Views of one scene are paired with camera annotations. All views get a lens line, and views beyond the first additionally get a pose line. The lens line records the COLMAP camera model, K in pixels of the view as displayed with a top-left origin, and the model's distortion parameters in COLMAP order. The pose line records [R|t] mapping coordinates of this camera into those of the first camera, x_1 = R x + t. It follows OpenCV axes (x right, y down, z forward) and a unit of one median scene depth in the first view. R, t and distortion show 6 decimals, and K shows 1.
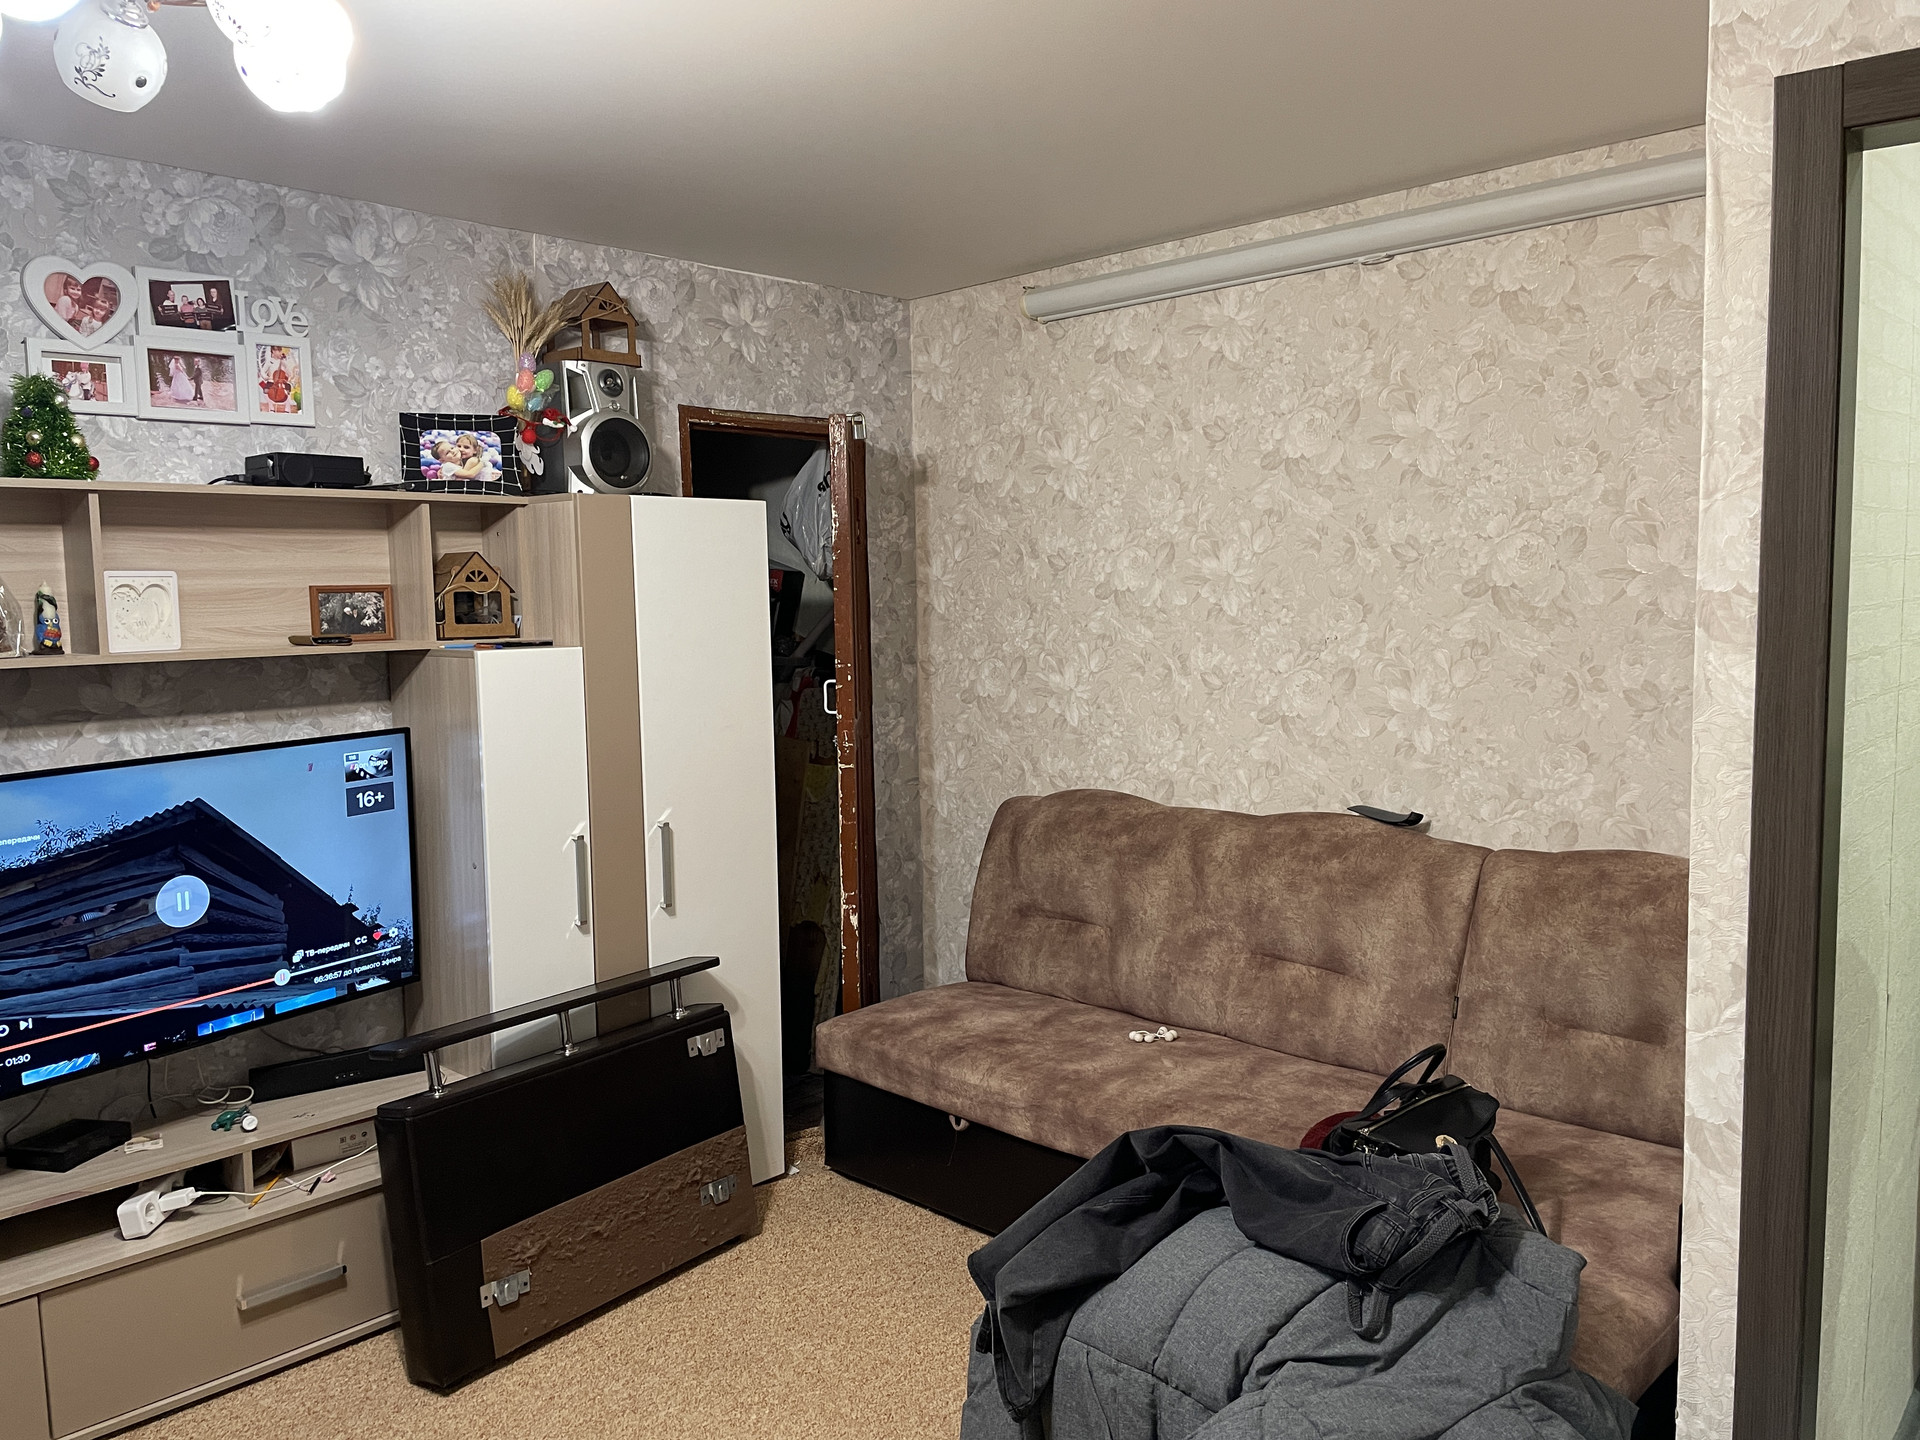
lens RADIAL K [[1447.9, 0, 961.9], [0, 1447.9, 720.2], [0, 0, 1]] dist [0.101813, -0.129473]
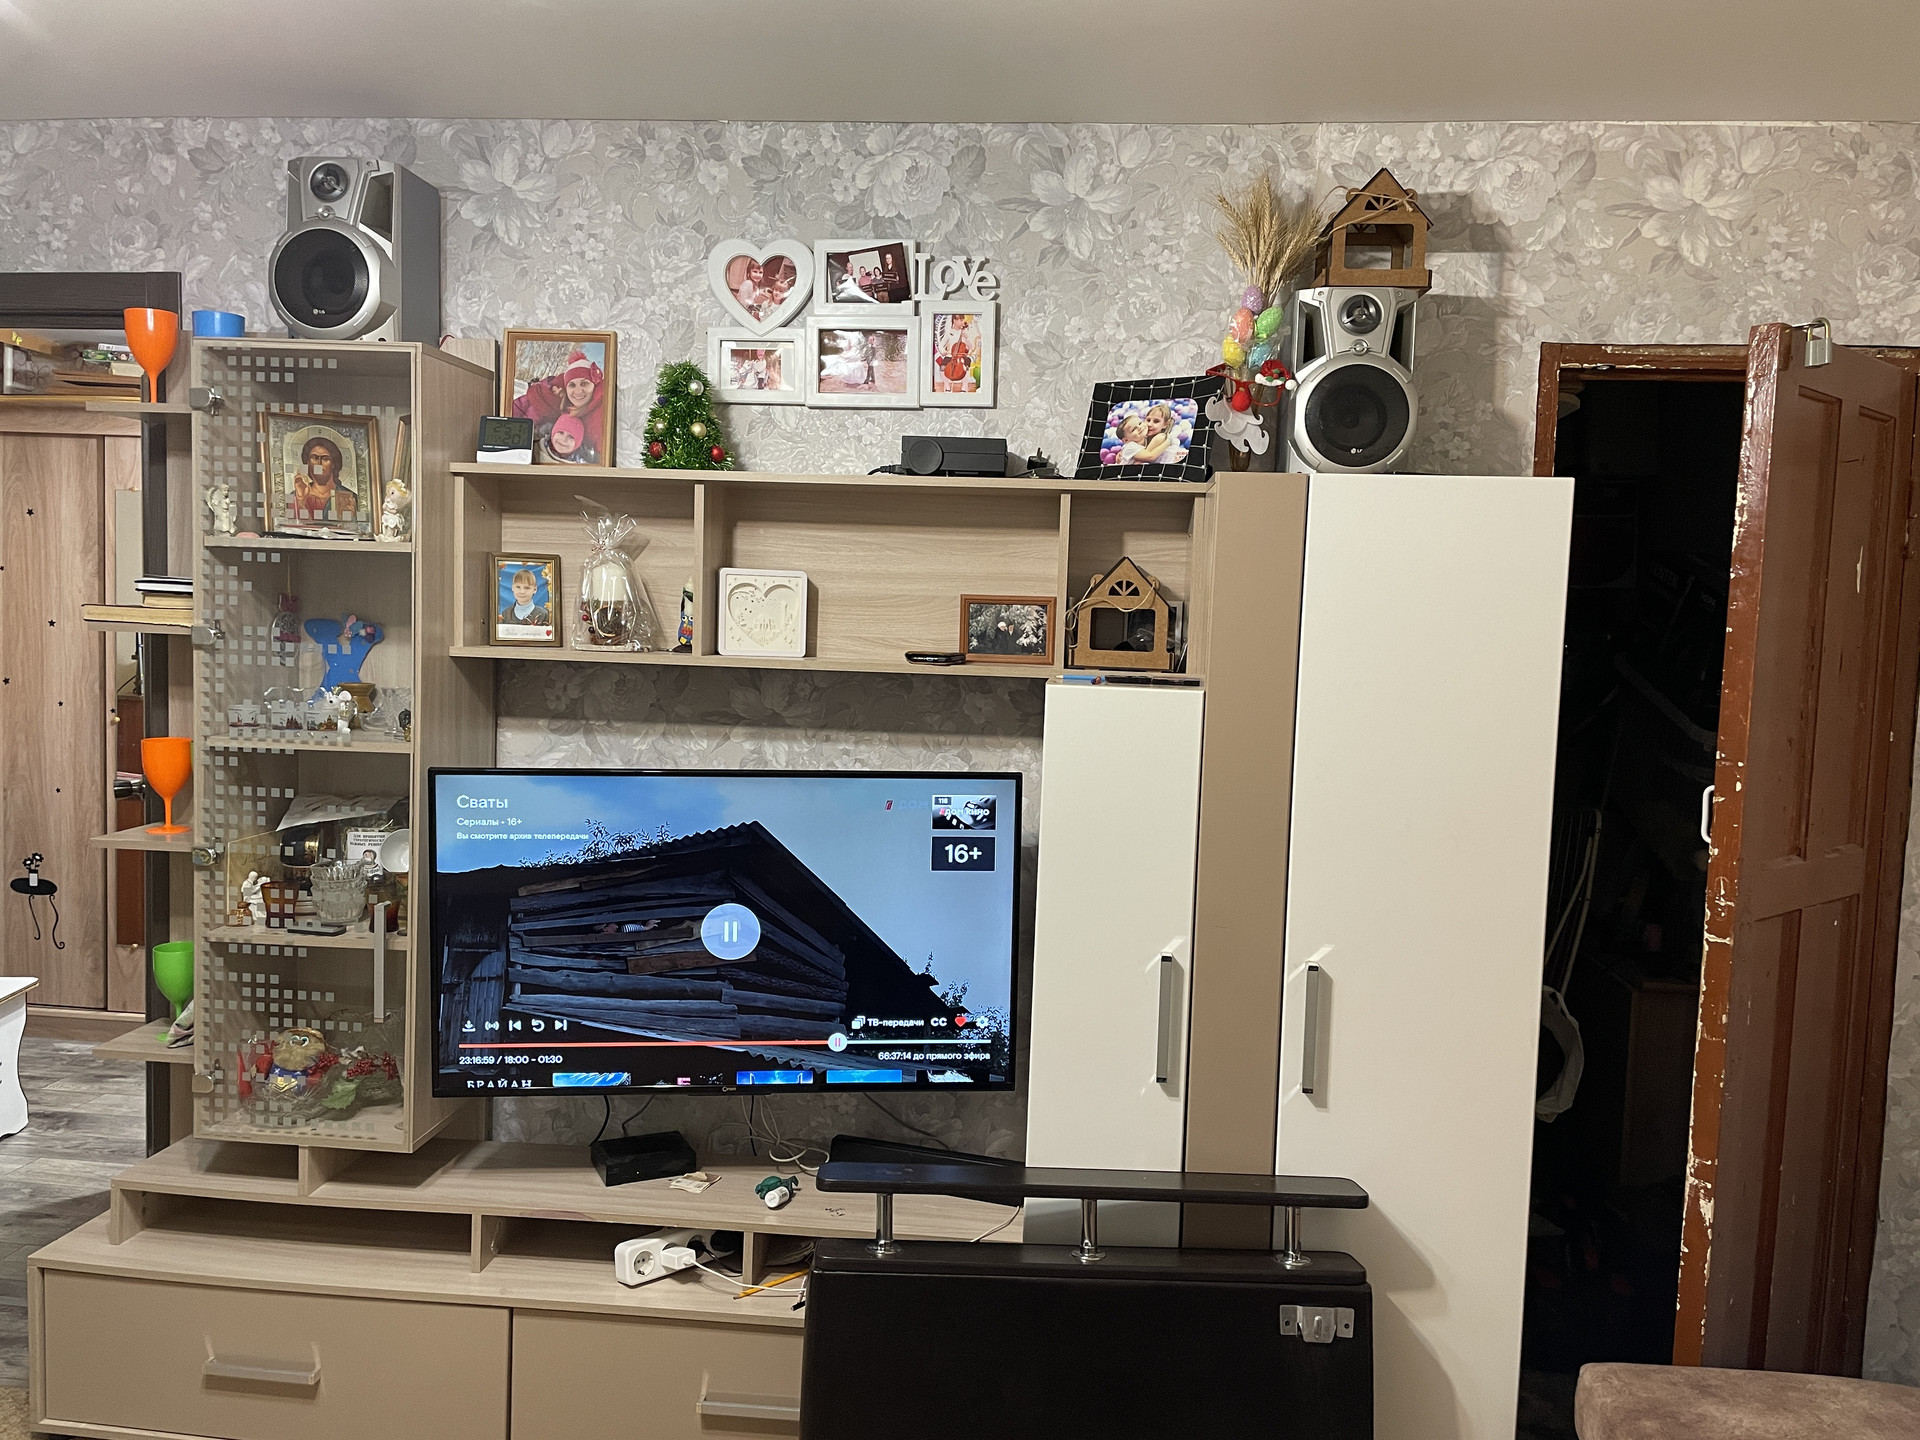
lens RADIAL K [[1447.9, 0, 958.3], [0, 1447.9, 715.2], [0, 0, 1]] dist [0.101813, -0.129473]
pose [[0.621206, 0.094381, -0.777943, 0.236669], [-0.116722, 0.992791, 0.027241, -0.048941], [0.774906, 0.073881, 0.627744, 0.526306]]
